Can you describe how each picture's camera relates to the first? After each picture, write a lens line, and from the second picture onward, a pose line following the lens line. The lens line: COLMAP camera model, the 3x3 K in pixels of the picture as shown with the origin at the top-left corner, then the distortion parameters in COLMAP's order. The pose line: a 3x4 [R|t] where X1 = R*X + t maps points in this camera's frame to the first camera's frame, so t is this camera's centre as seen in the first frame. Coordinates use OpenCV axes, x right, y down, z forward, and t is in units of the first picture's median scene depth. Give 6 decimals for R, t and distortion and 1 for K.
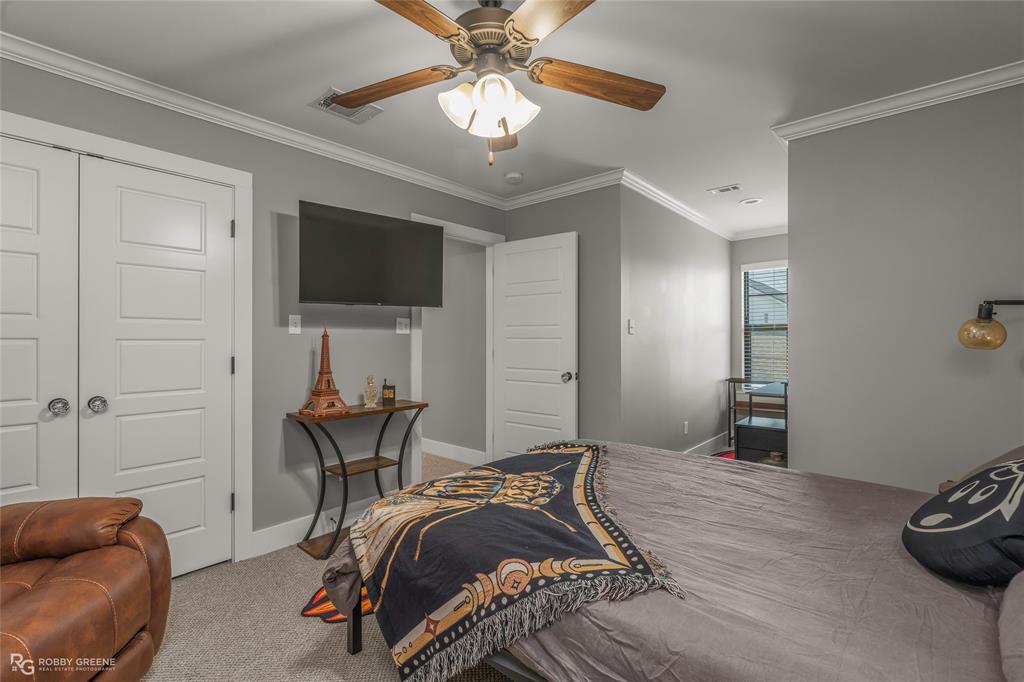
lens RADIAL K [[472.4, 0, 515.6], [0, 472.4, 328.3], [0, 0, 1]] dist [-0.001456, 0.000340]
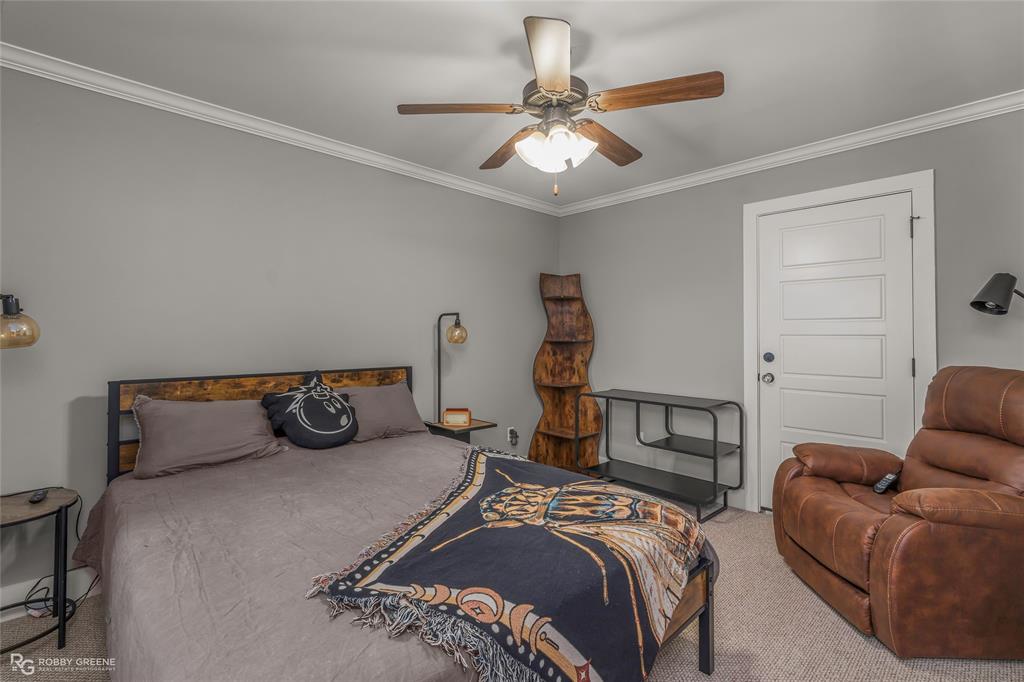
lens RADIAL K [[472.4, 0, 515.6], [0, 472.4, 328.3], [0, 0, 1]] dist [-0.001456, 0.000340]
pose [[-0.996422, 0.001879, 0.084494, -0.044065], [-0.000255, 0.999681, -0.025242, 0.029818], [-0.084515, -0.025173, -0.996104, 1.950656]]
